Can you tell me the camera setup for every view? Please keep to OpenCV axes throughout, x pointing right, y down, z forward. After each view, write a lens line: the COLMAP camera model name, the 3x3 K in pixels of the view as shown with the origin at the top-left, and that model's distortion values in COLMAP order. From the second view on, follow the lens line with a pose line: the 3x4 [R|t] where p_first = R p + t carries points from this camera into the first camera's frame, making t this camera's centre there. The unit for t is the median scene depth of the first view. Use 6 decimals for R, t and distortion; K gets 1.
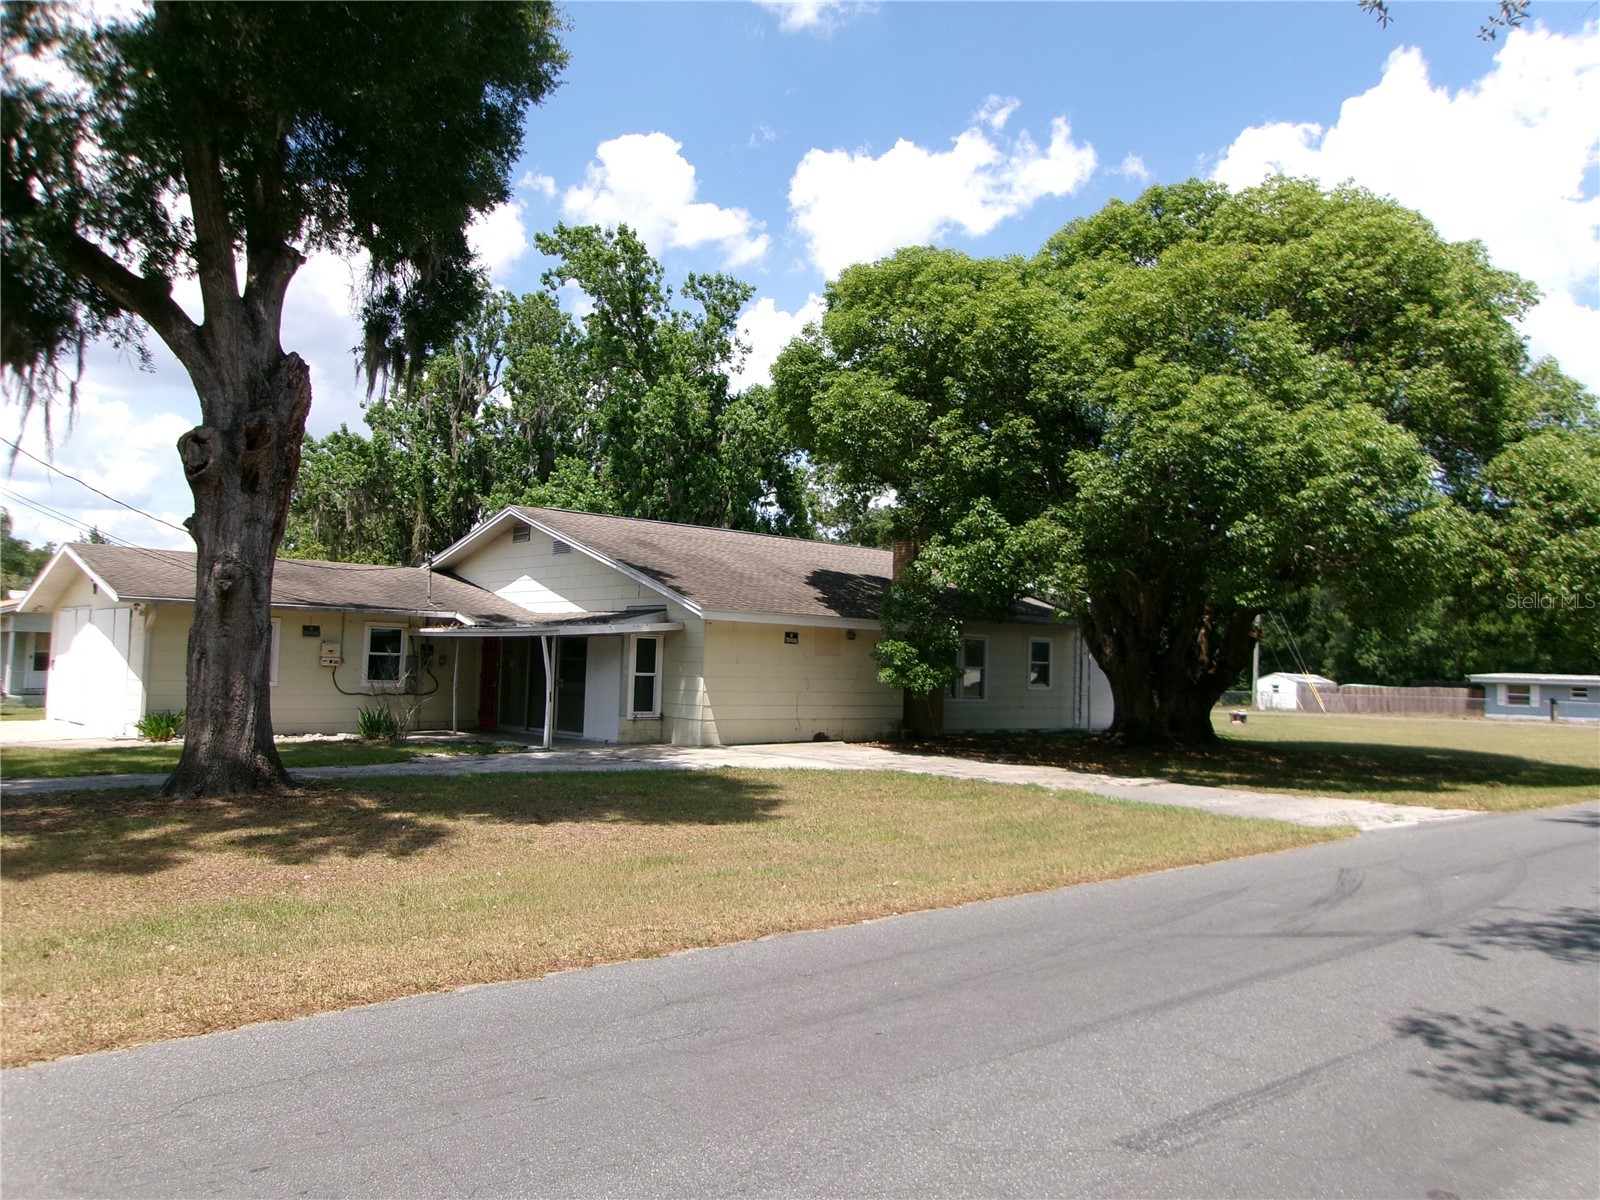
lens RADIAL K [[1264.3, 0, 806.6], [0, 1264.3, 607.3], [0, 0, 1]] dist [-0.041612, 0.059408]
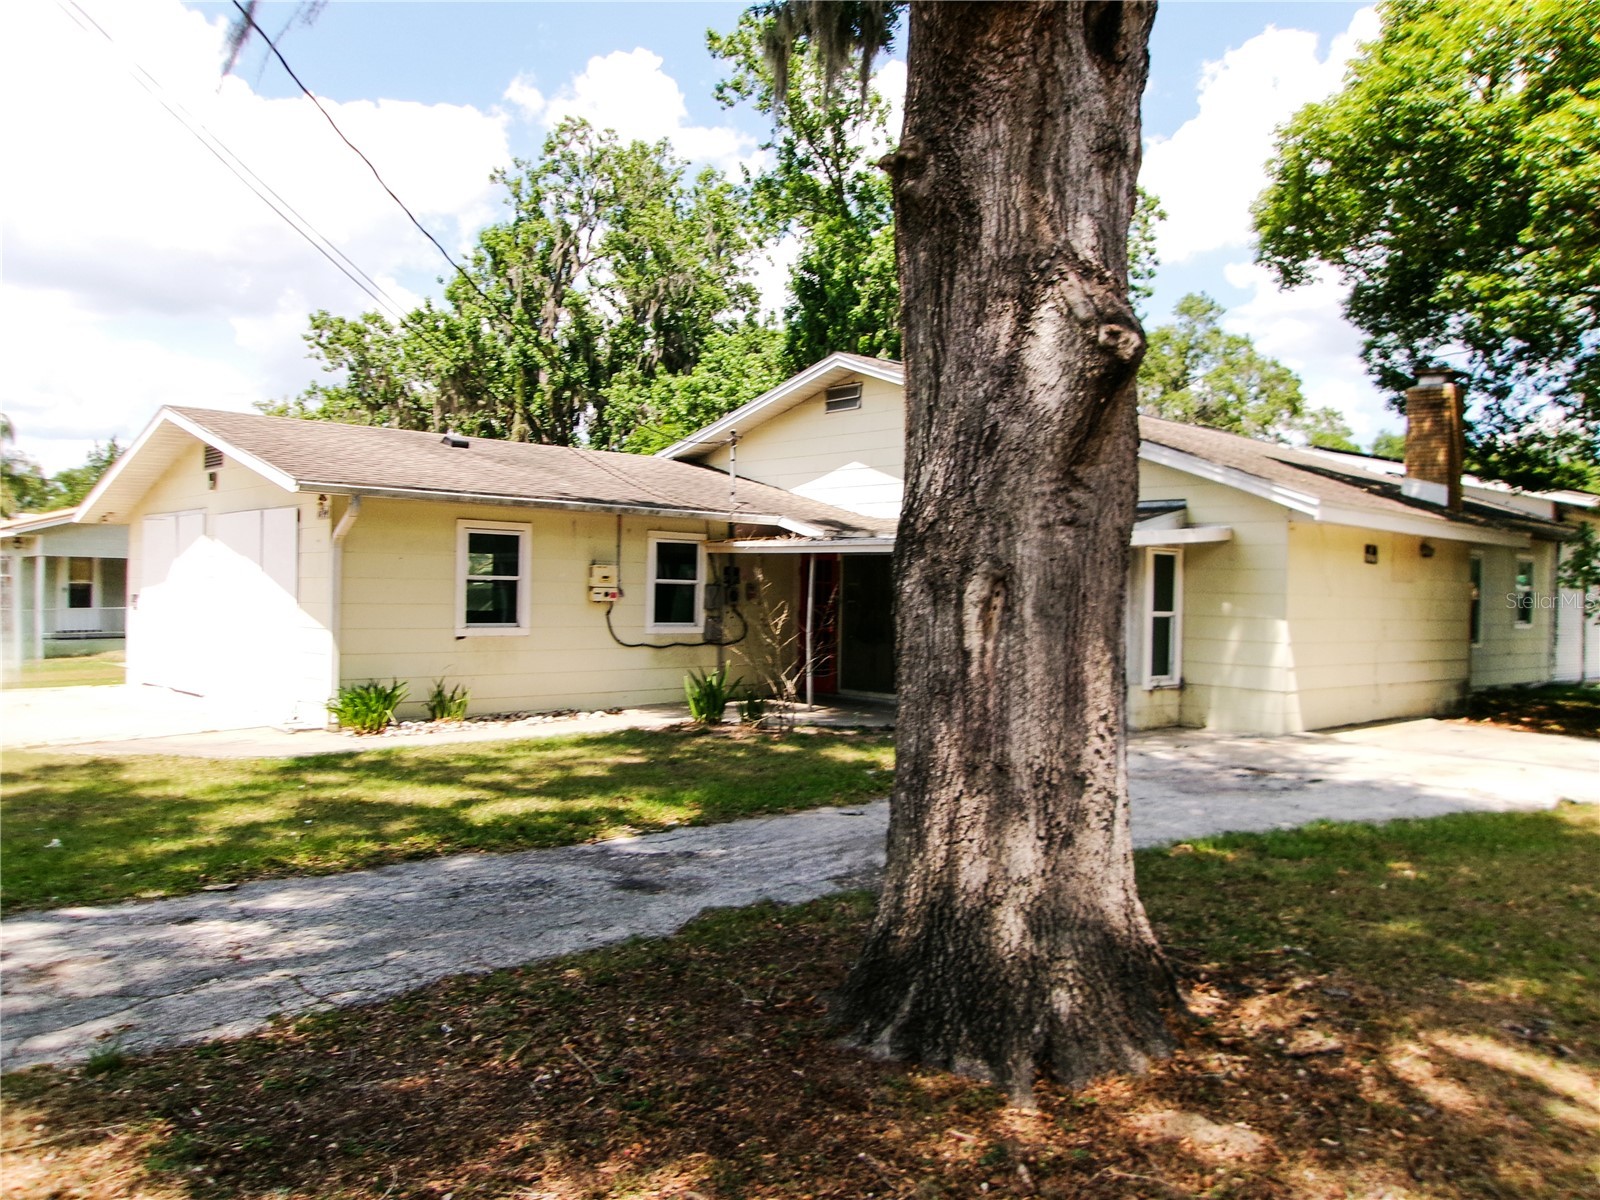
lens RADIAL K [[1264.3, 0, 791.8], [0, 1264.3, 601.5], [0, 0, 1]] dist [-0.041612, 0.059408]
pose [[0.999989, -0.003252, 0.003445, -0.277712], [0.003064, 0.998585, 0.053093, 0.013283], [-0.003612, -0.053082, 0.998584, 0.365274]]
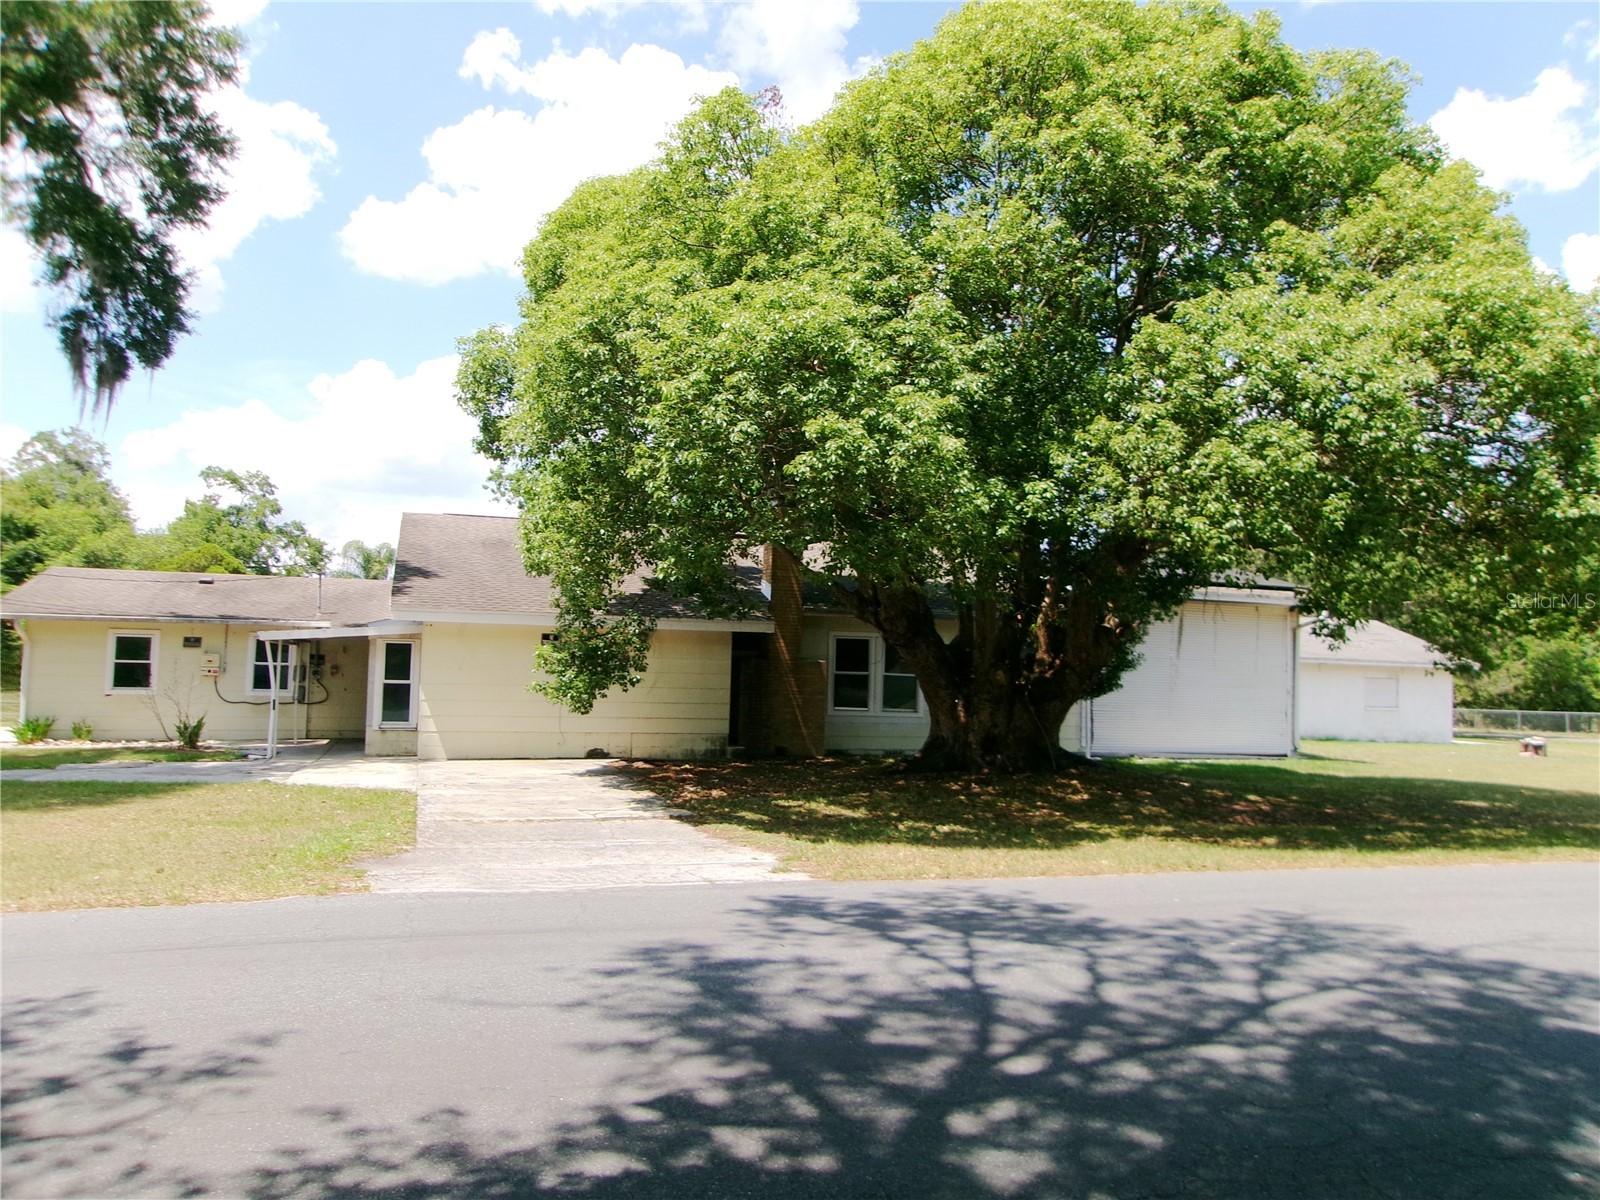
lens RADIAL K [[1264.3, 0, 796.1], [0, 1264.3, 601.2], [0, 0, 1]] dist [-0.041612, 0.059408]
pose [[0.897851, -0.034113, -0.438976, 0.491141], [0.023521, 0.999287, -0.029548, 0.026068], [0.439671, 0.016204, 0.898013, 0.272147]]
